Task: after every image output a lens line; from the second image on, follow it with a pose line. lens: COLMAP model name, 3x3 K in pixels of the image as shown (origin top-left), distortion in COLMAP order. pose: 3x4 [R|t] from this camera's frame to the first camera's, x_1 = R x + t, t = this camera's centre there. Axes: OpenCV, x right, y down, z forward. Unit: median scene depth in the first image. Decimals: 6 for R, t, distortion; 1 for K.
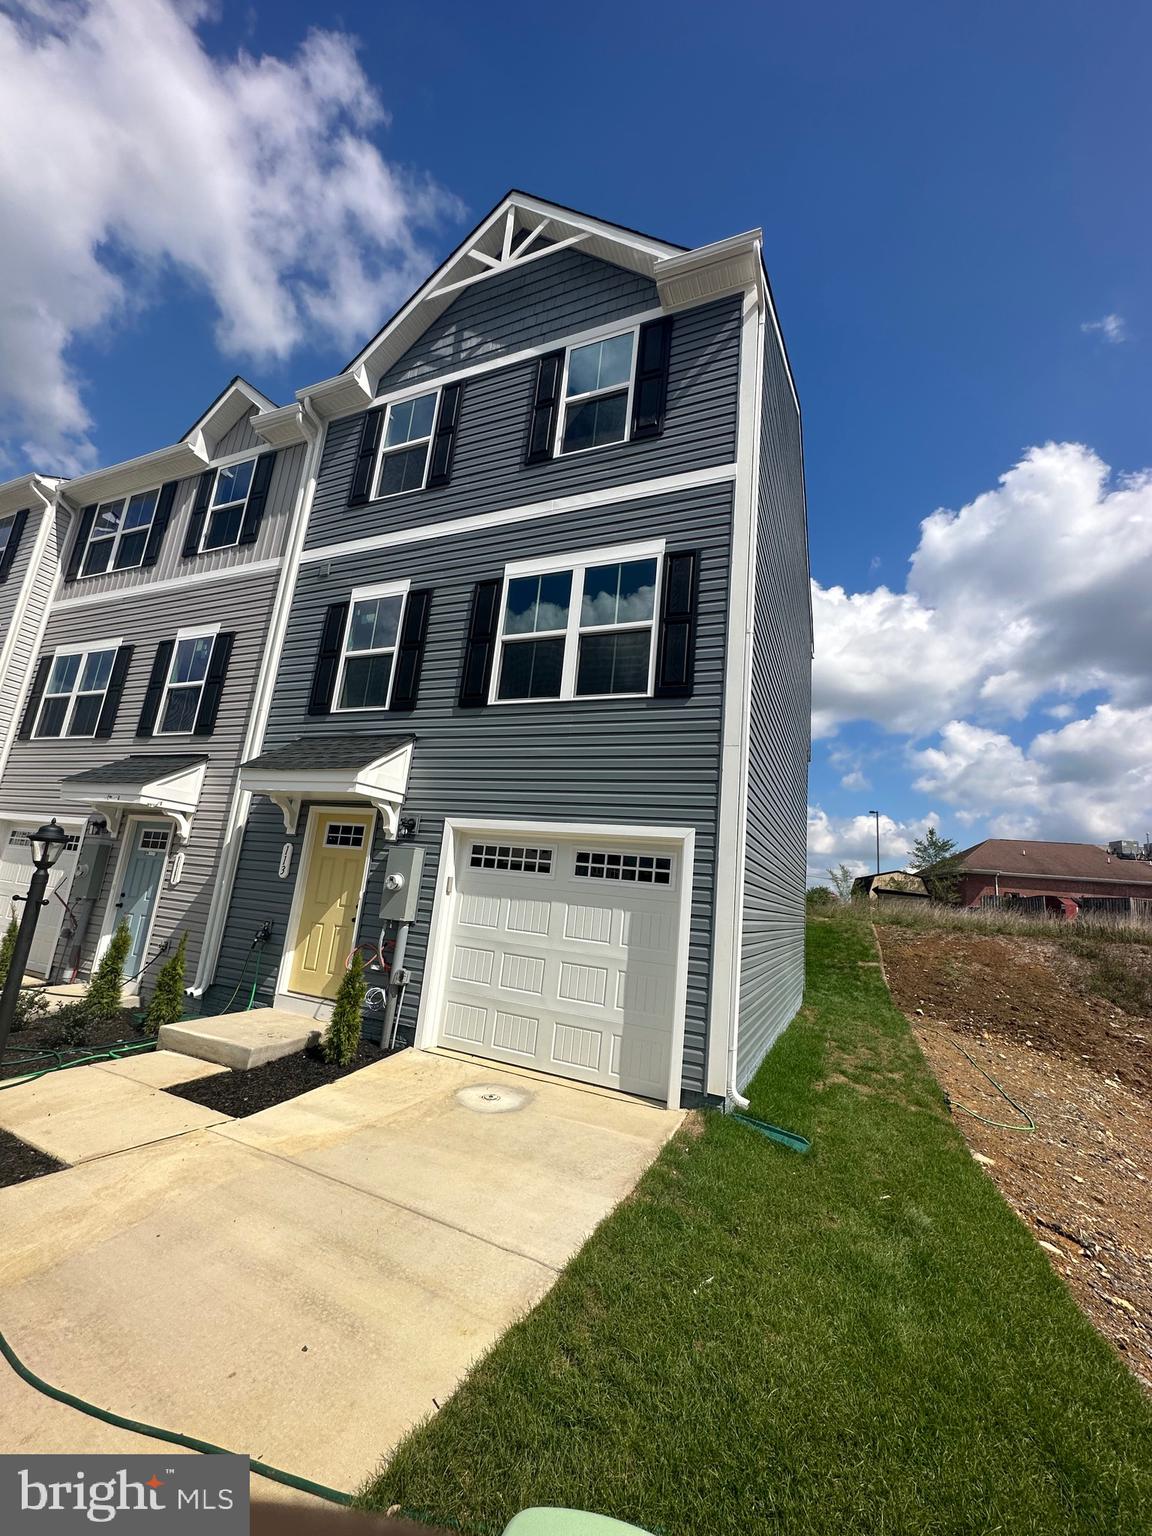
lens RADIAL K [[612.2, 0, 601.3], [0, 612.2, 775.1], [0, 0, 1]] dist [-0.002538, 0.000640]
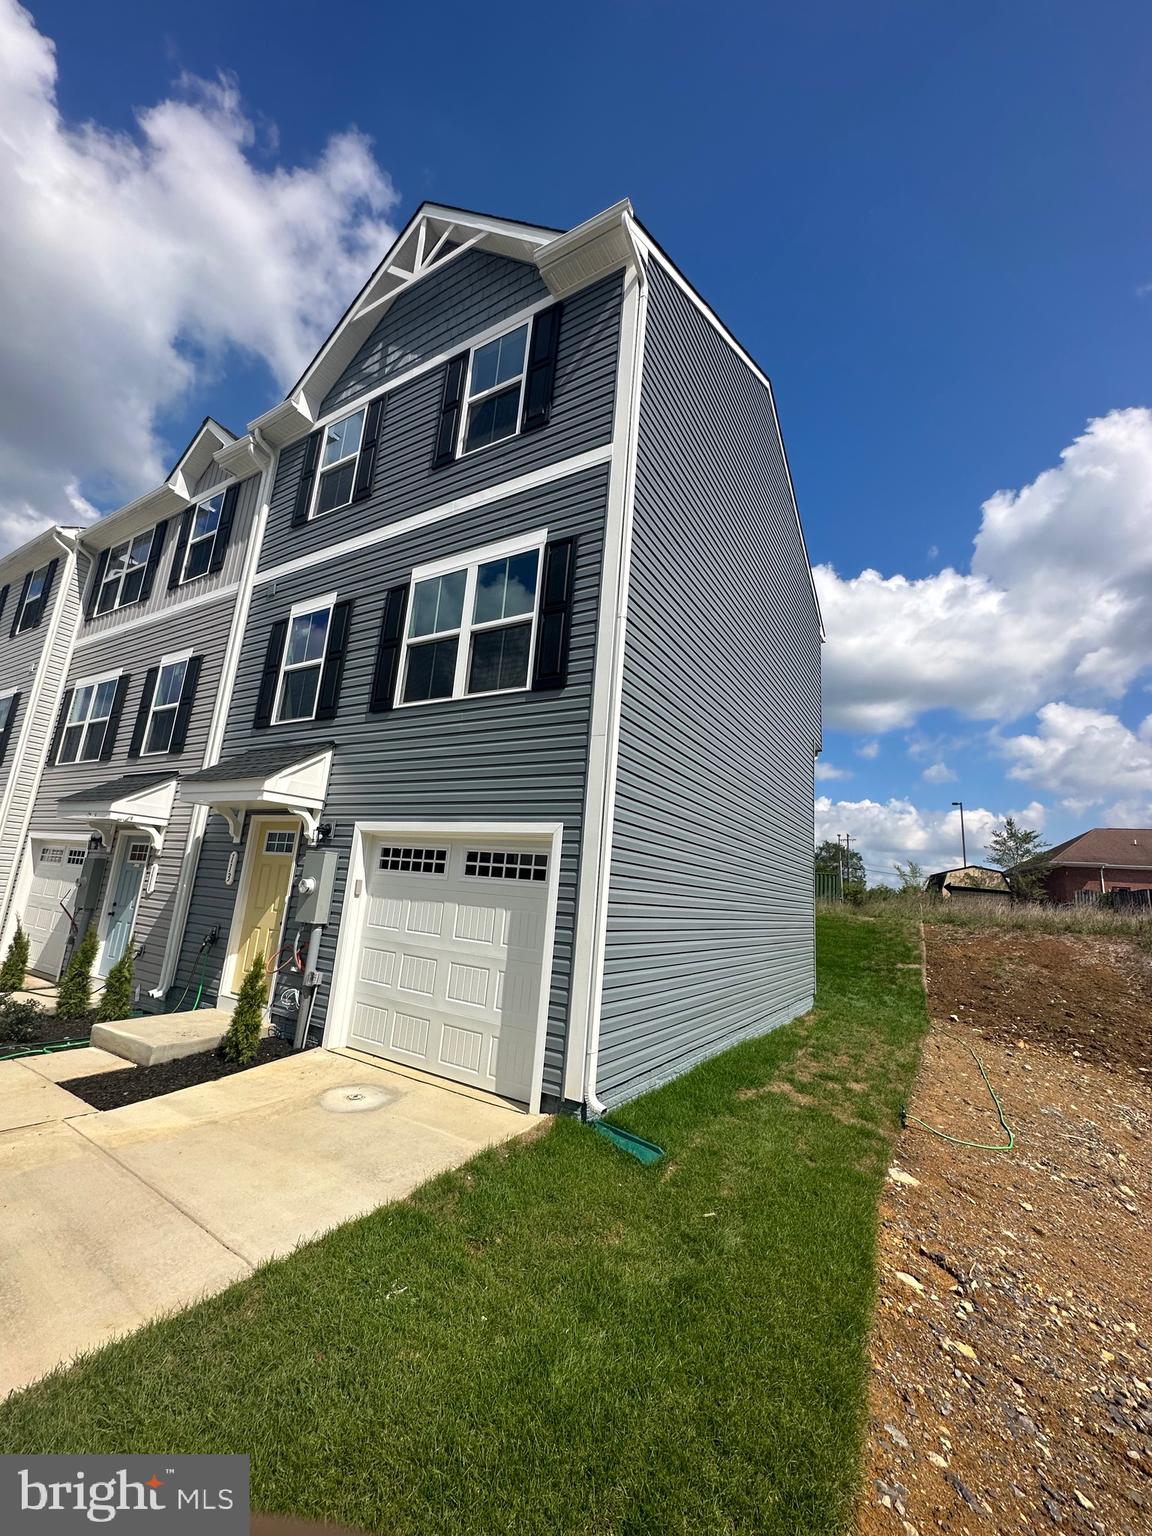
lens RADIAL K [[612.2, 0, 607.9], [0, 612.2, 776.4], [0, 0, 1]] dist [-0.002538, 0.000640]
pose [[0.991361, -0.043501, -0.123734, 0.269699], [0.042708, 0.999047, -0.009057, 0.020080], [0.124010, 0.003694, 0.992274, 0.038834]]
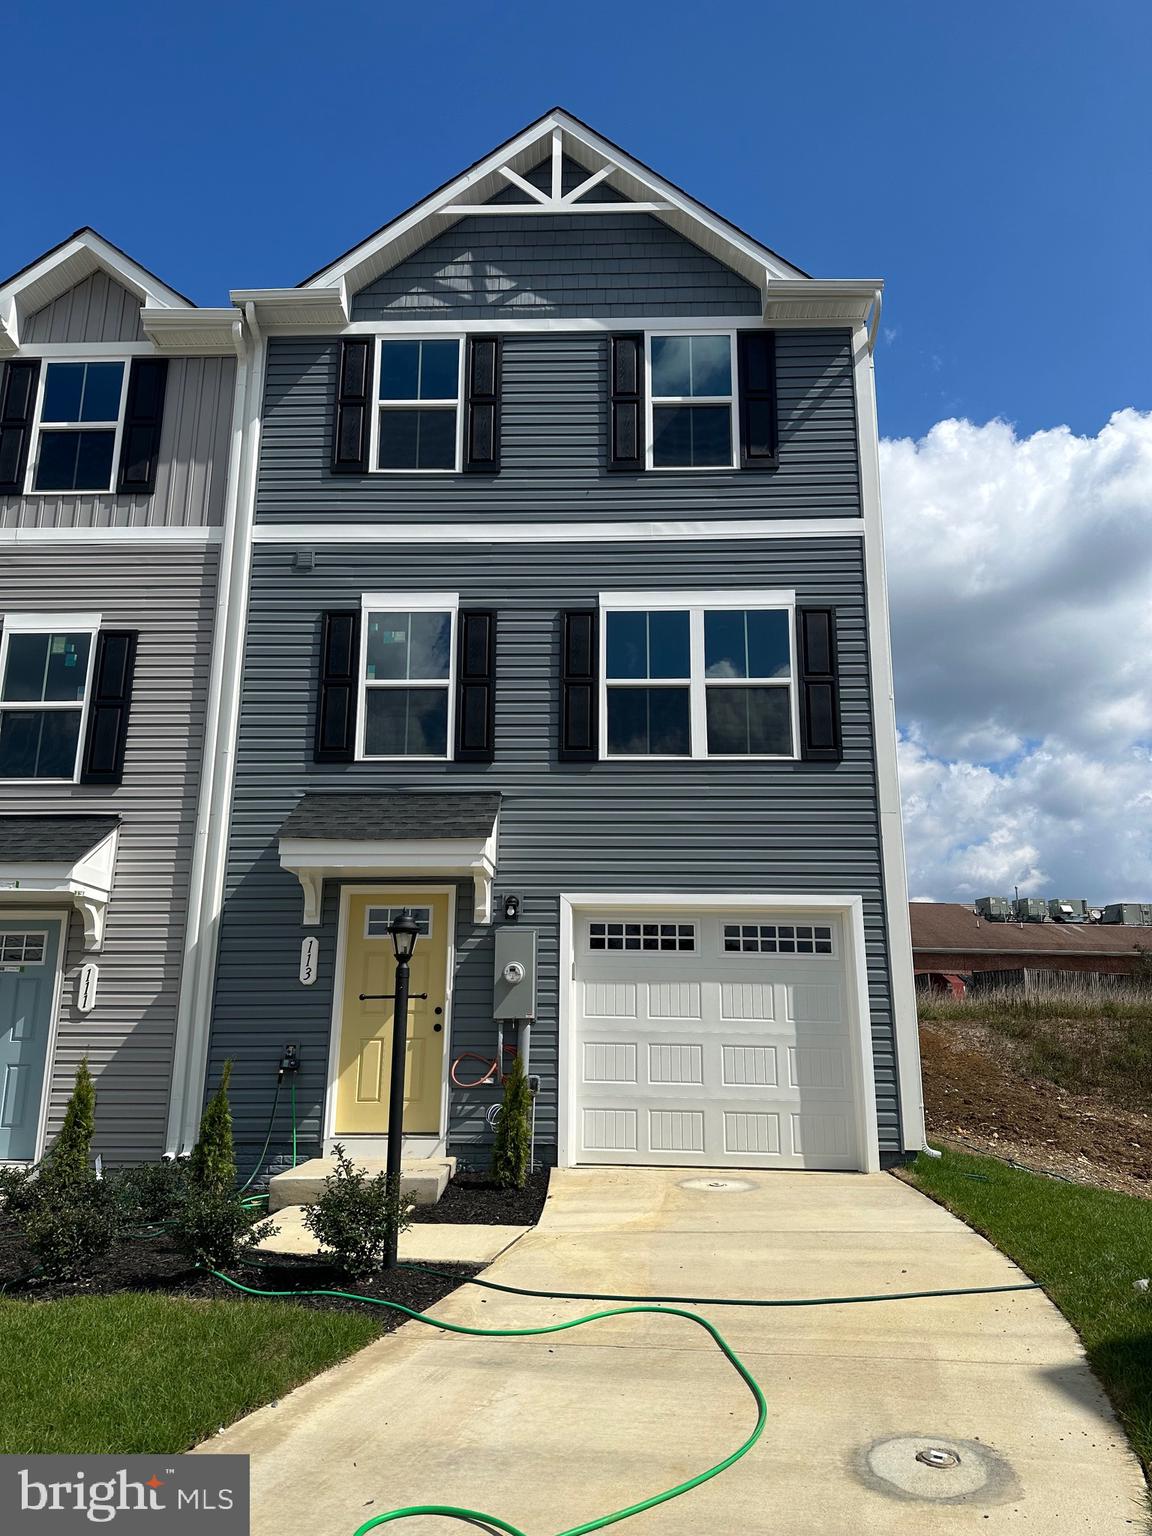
lens RADIAL K [[1072.5, 0, 599.8], [0, 1072.5, 791.0], [0, 0, 1]] dist [0.096575, -0.124035]
pose [[0.920636, 0.002254, 0.390415, -0.725468], [0.004250, 0.999866, -0.015793, -0.044989], [-0.390399, 0.016199, 0.920503, -0.359468]]
